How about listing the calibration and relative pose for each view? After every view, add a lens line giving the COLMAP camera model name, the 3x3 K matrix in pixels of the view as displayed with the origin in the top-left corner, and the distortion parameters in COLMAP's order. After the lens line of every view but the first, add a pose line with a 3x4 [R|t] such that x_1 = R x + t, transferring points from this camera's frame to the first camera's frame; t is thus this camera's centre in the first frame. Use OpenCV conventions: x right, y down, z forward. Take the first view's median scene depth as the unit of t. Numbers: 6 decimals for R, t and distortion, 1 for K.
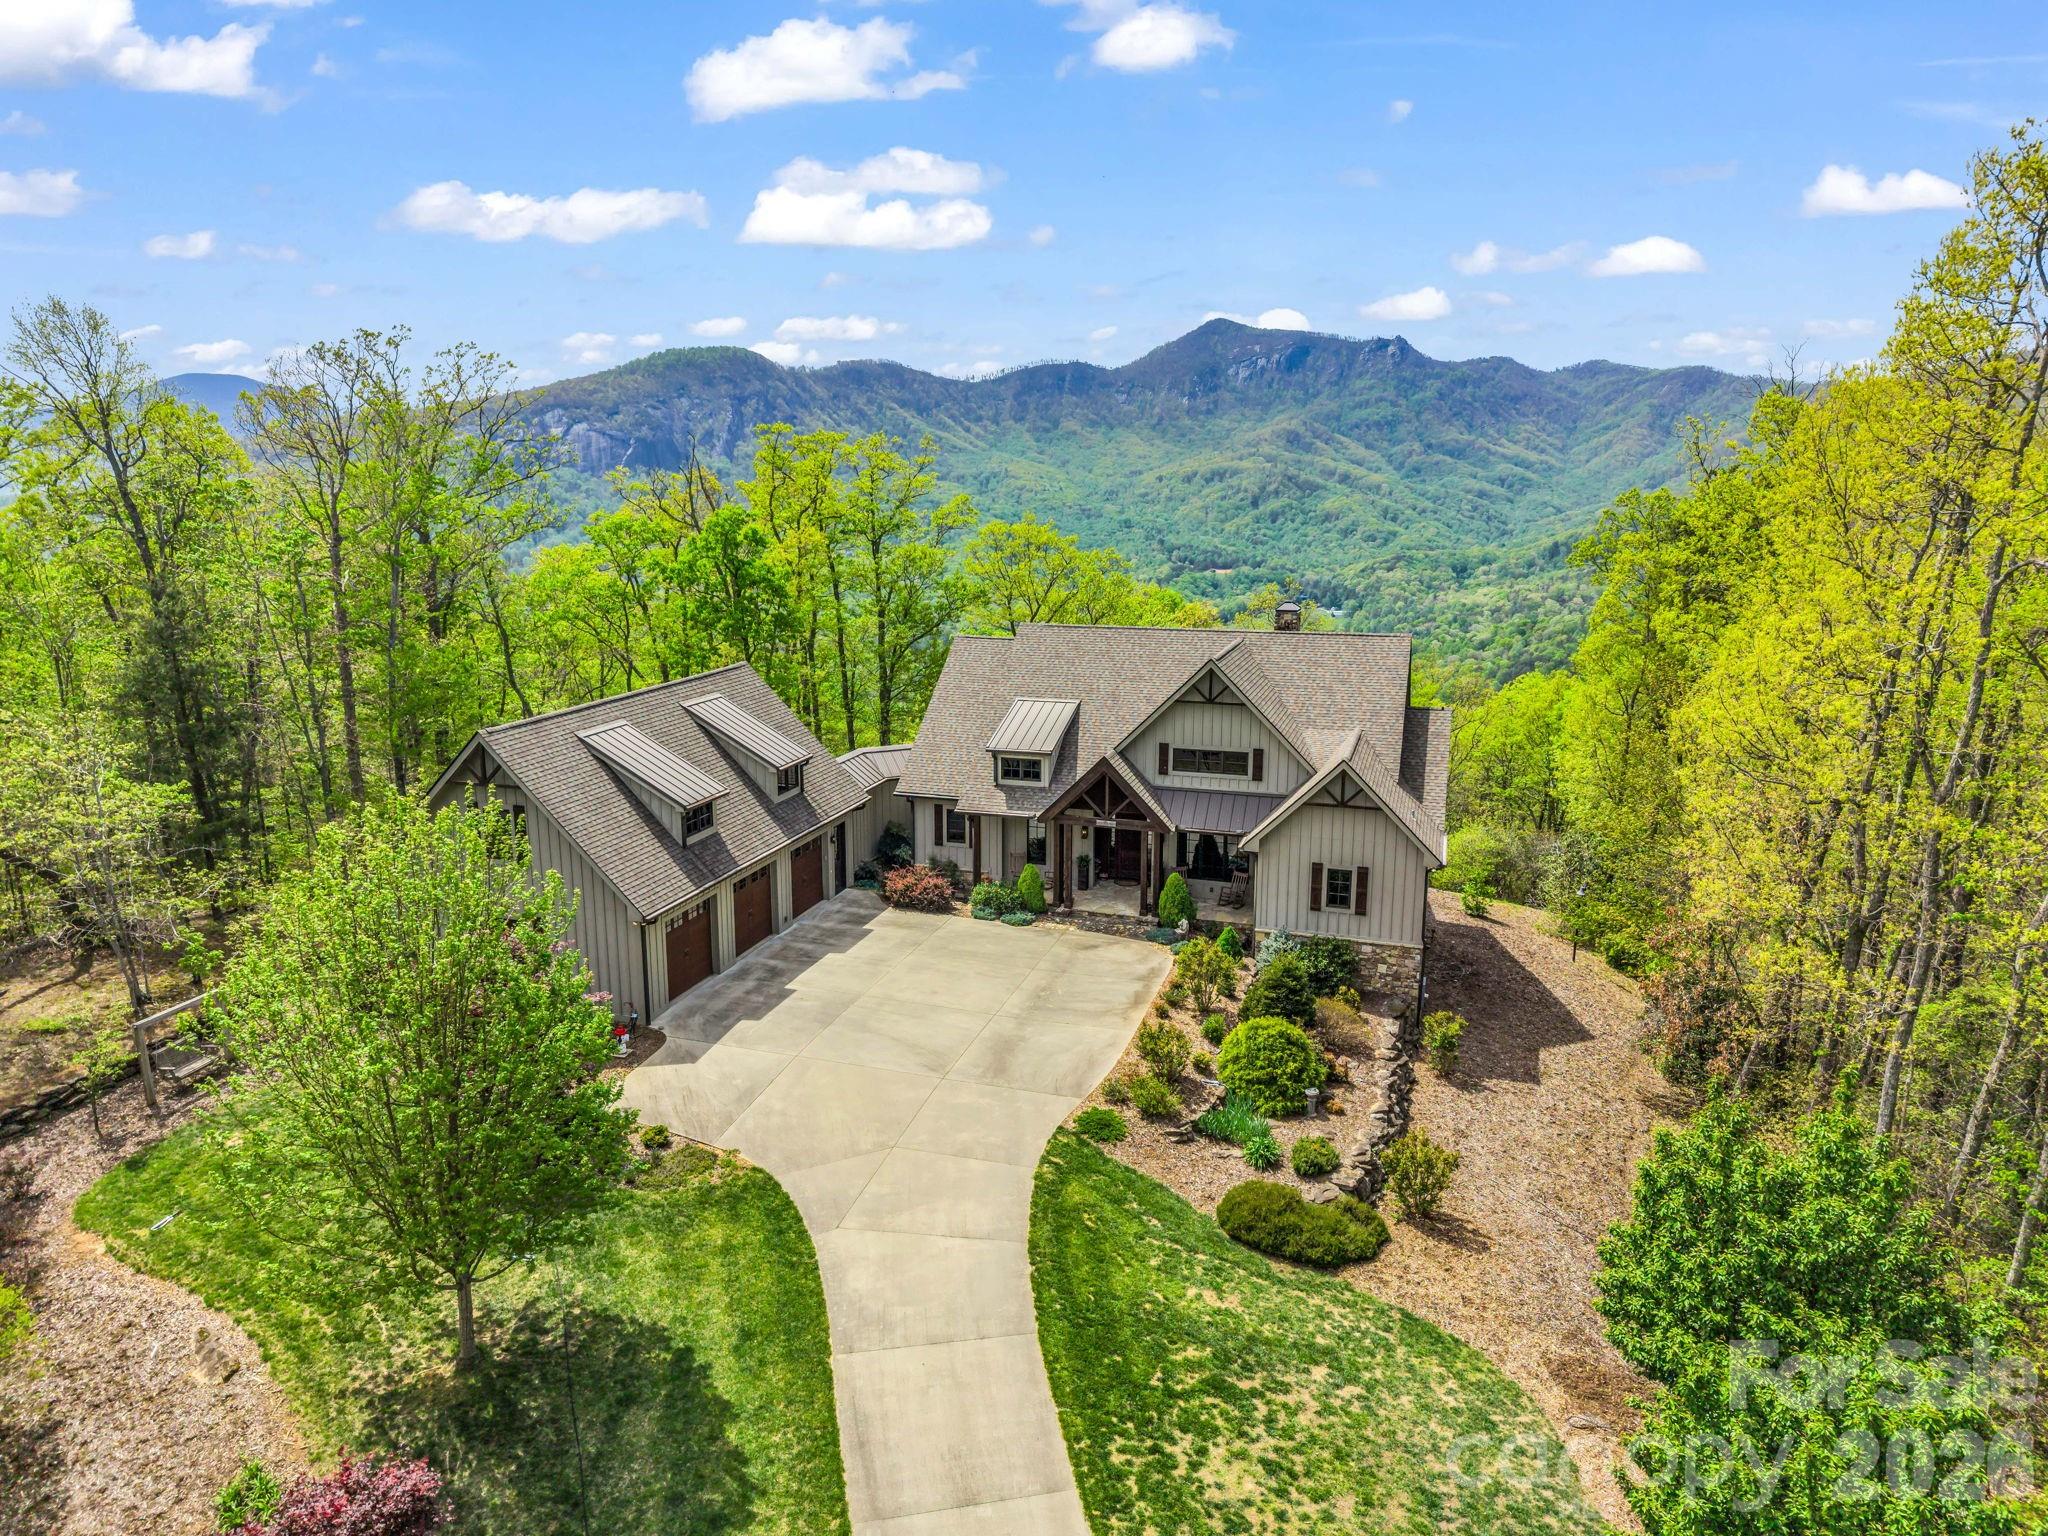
lens RADIAL K [[1448.9, 0, 1024.0], [0, 1448.9, 768.0], [0, 0, 1]] dist [0.001980, 0.002150]
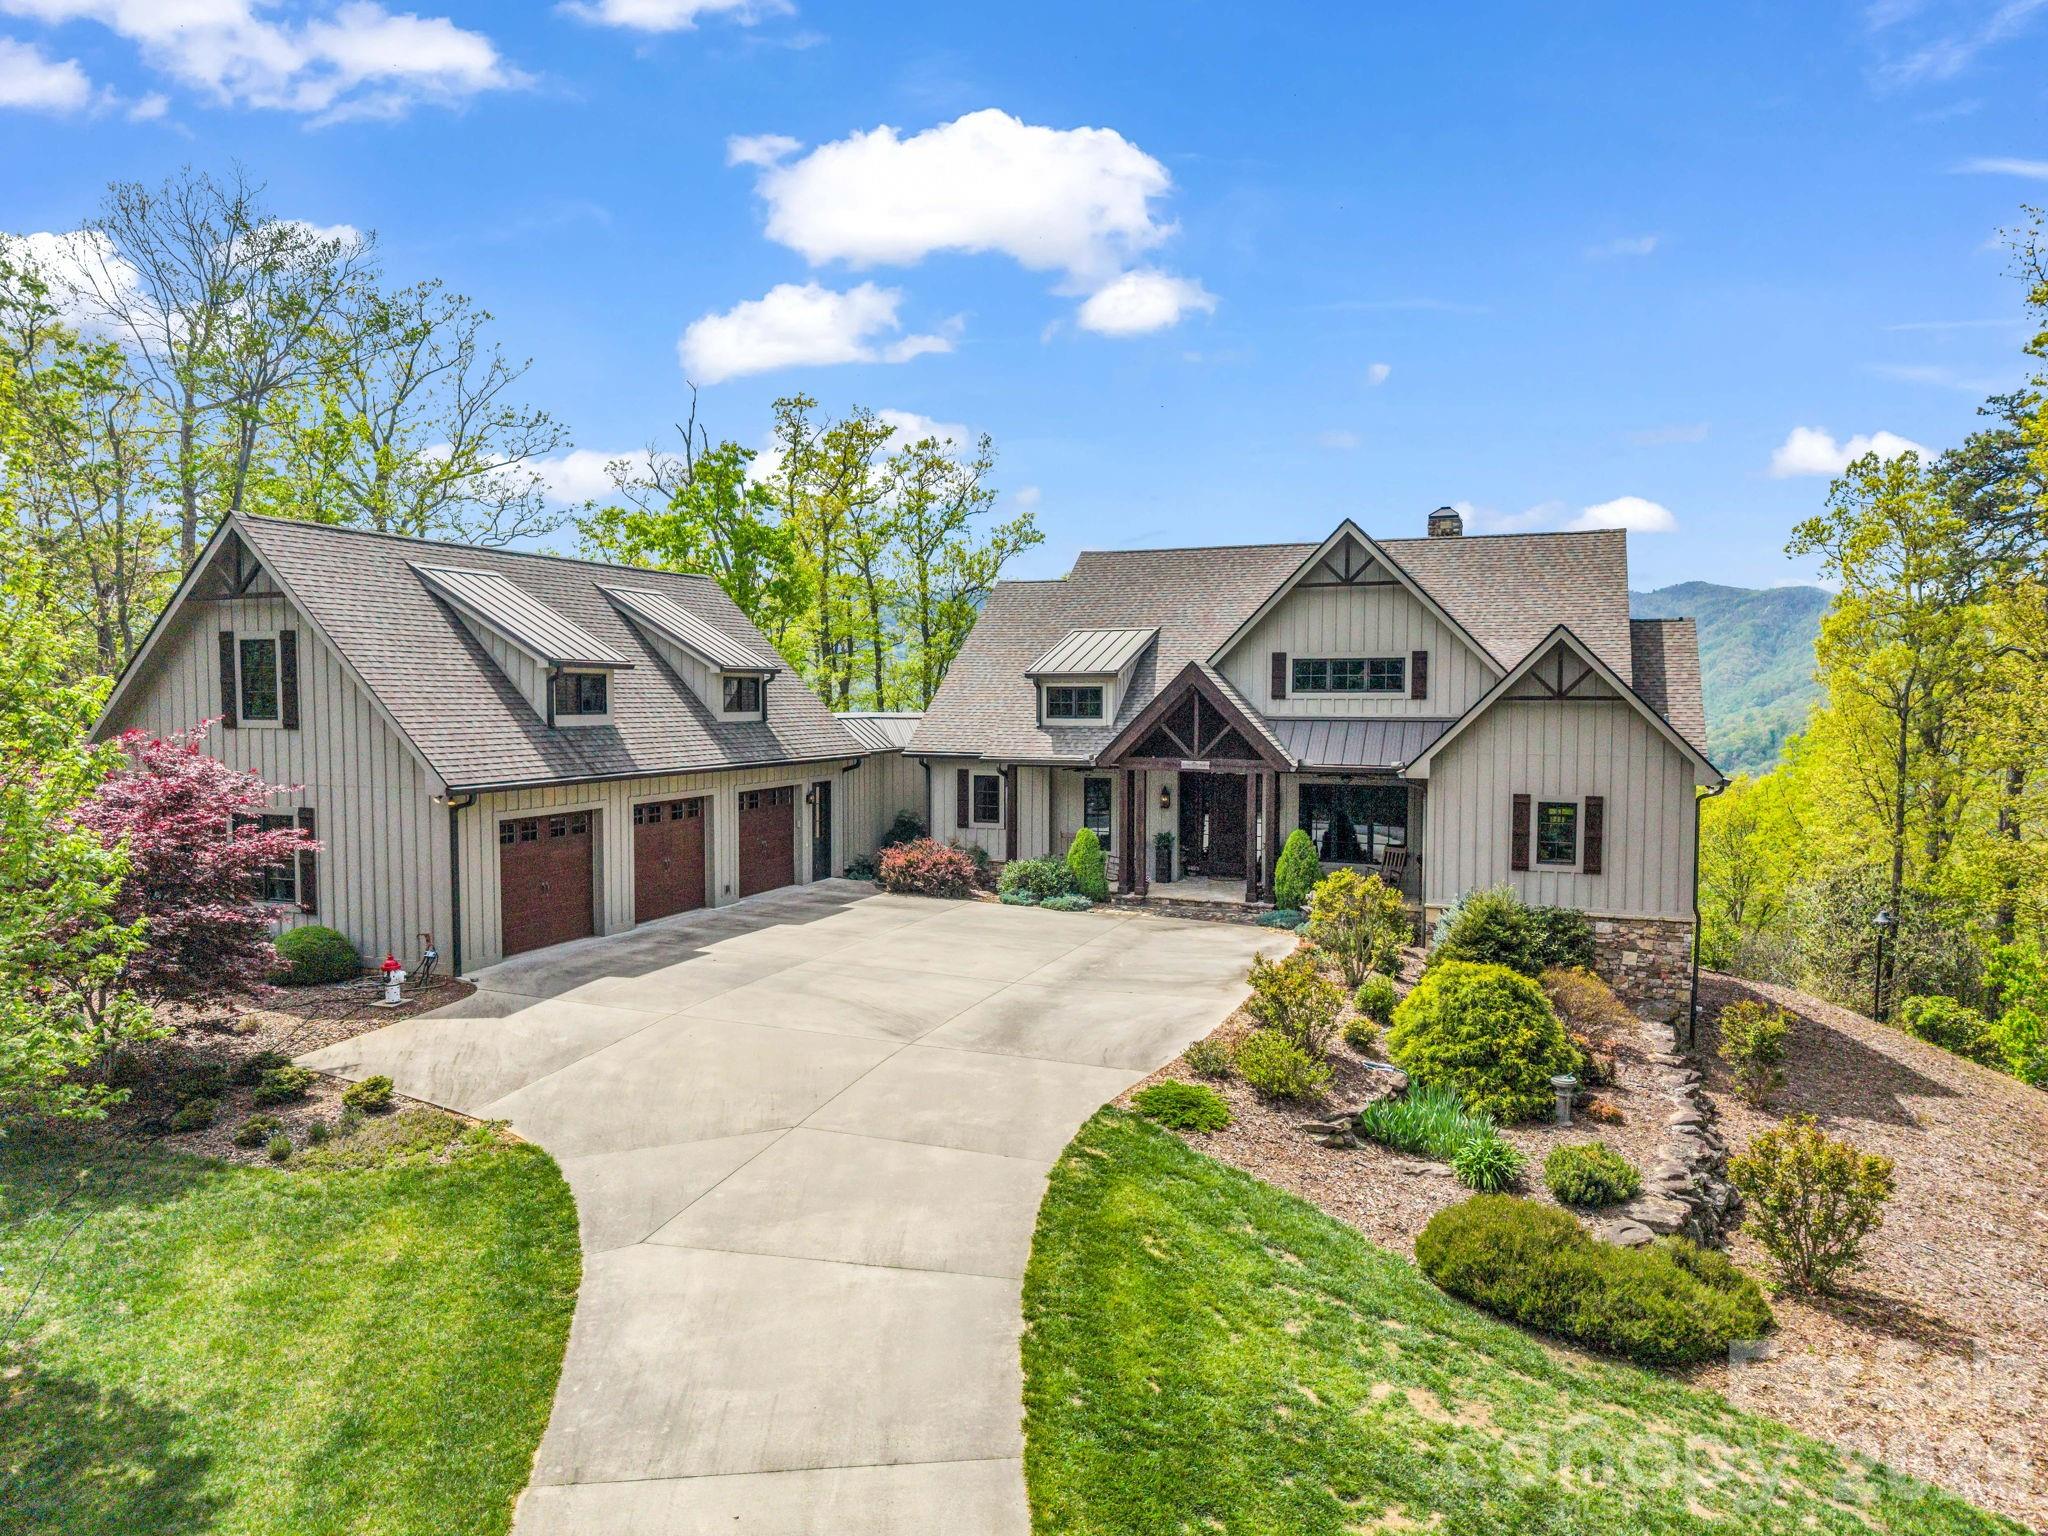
lens RADIAL K [[1448.9, 0, 1024.0], [0, 1448.9, 768.0], [0, 0, 1]] dist [0.001980, 0.002150]
pose [[0.997823, 0.008266, -0.065422, 0.026822], [-0.018103, 0.988333, -0.151226, 0.193336], [0.063408, 0.152081, 0.986332, 0.419011]]
